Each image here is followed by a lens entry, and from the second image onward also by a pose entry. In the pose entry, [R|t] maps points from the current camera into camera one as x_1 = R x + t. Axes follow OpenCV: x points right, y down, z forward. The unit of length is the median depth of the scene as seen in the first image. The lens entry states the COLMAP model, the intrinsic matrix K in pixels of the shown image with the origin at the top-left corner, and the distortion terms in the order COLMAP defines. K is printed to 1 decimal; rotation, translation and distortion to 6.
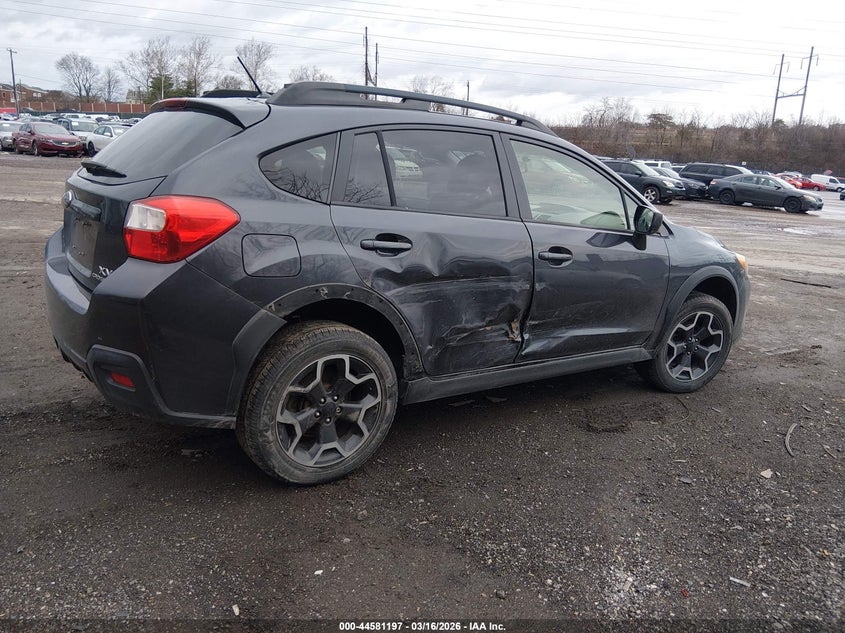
lens RADIAL K [[677.1, 0, 432.7], [0, 677.1, 316.5], [0, 0, 1]] dist [0.006910, -0.002103]
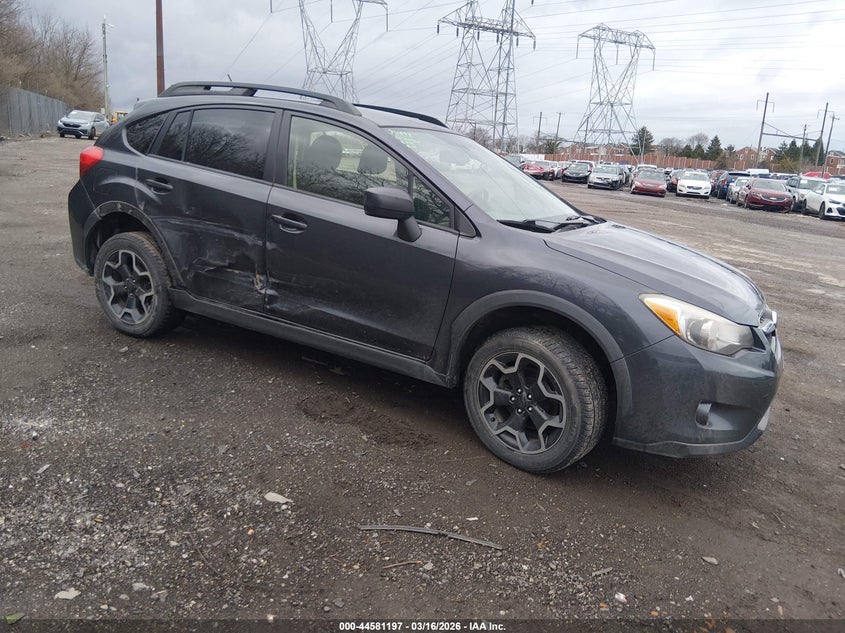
lens RADIAL K [[677.1, 0, 432.7], [0, 677.1, 316.5], [0, 0, 1]] dist [0.006910, -0.002103]
pose [[0.415462, 0.193540, -0.888782, 1.238437], [-0.281892, 0.956392, 0.076492, -0.090877], [0.864829, 0.218761, 0.451902, 0.740984]]
